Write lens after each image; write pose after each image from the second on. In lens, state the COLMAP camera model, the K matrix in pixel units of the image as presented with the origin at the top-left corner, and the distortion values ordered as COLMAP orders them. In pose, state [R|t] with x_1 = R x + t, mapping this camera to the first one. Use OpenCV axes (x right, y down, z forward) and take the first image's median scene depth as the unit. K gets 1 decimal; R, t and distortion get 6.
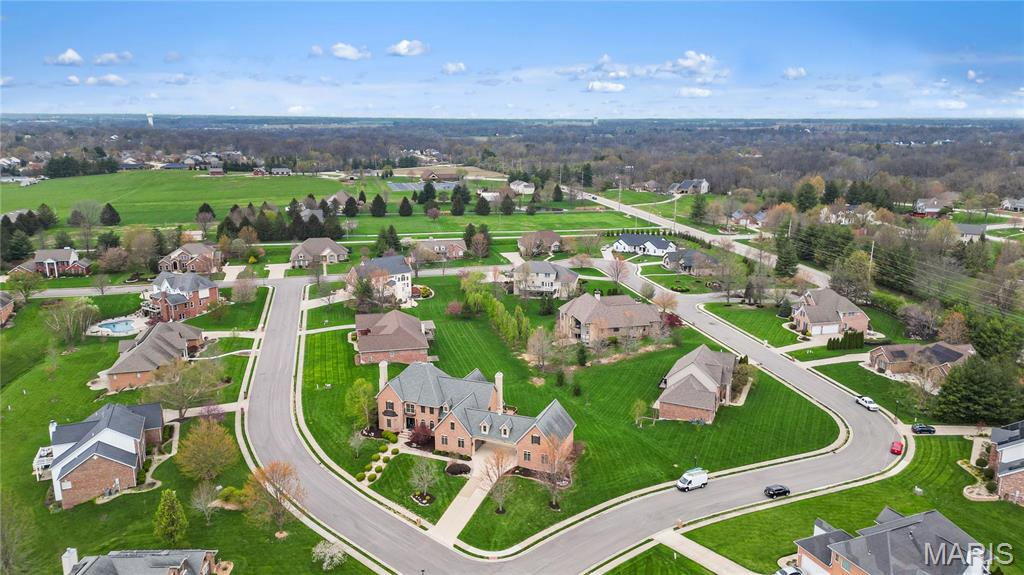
lens RADIAL K [[714.8, 0, 525.6], [0, 714.8, 300.3], [0, 0, 1]] dist [0.059905, -0.003626]
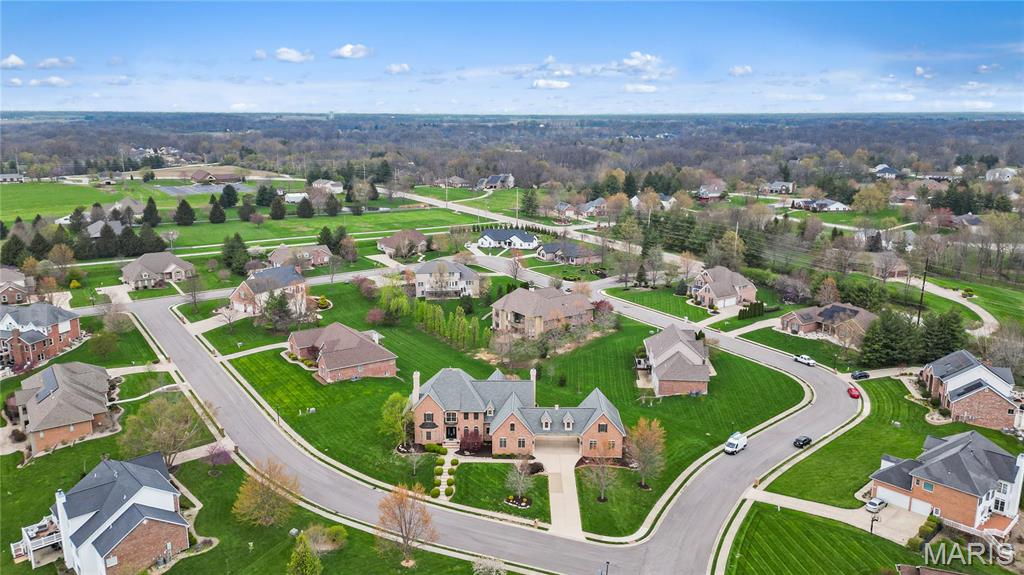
lens RADIAL K [[741.9, 0, 508.1], [0, 741.9, 260.6], [0, 0, 1]] dist [0.051704, -0.006276]
pose [[0.942645, -0.070256, 0.326319, -0.395110], [0.087471, 0.995428, -0.038366, -0.013810], [-0.322131, 0.064709, 0.944481, 0.012723]]
